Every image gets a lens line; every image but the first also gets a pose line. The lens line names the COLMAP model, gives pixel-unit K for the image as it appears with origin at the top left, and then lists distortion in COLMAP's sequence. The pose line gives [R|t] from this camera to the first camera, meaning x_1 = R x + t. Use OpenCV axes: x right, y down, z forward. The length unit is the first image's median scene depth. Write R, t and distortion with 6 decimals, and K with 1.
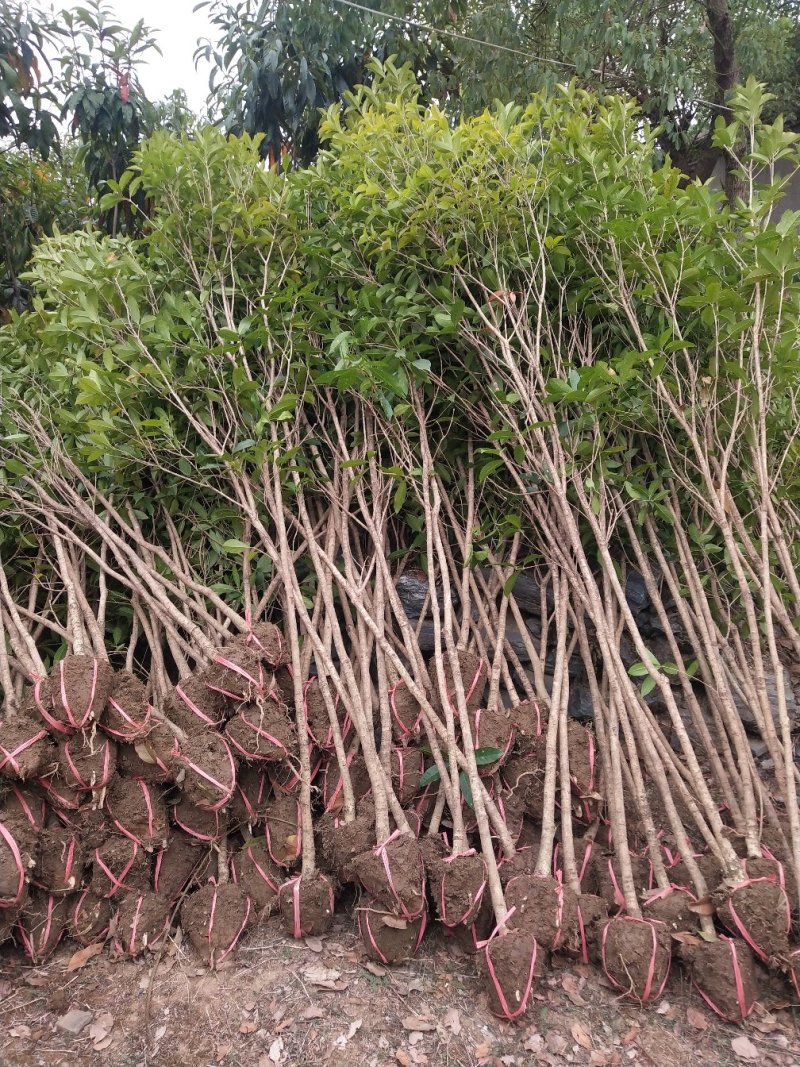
lens RADIAL K [[822.9, 0, 401.0], [0, 822.9, 537.4], [0, 0, 1]] dist [0.027064, 0.009531]
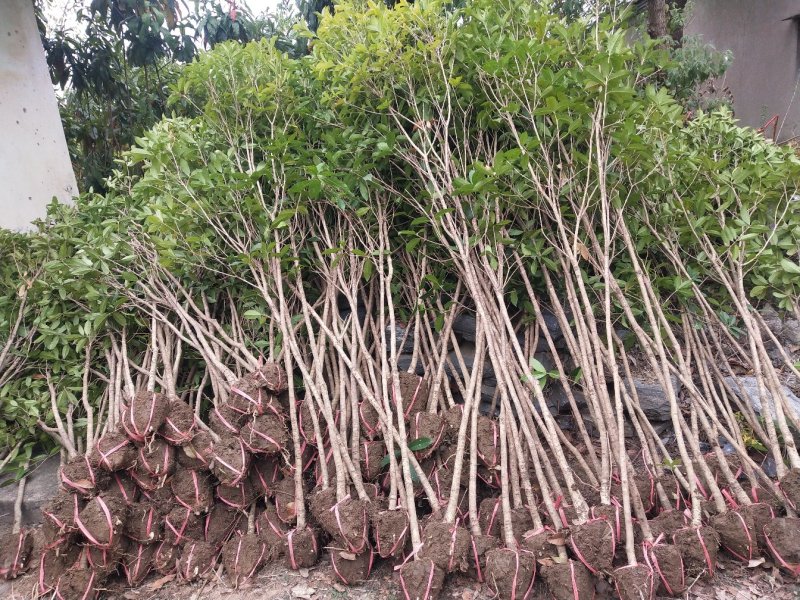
lens RADIAL K [[617.0, 0, 398.8], [0, 617.0, 297.8], [0, 0, 1]] dist [0.027064, 0.009531]
pose [[0.980144, -0.093093, -0.175077, 0.300061], [0.091305, 0.995656, -0.018255, 0.028743], [0.176016, 0.001907, 0.984386, -0.078918]]
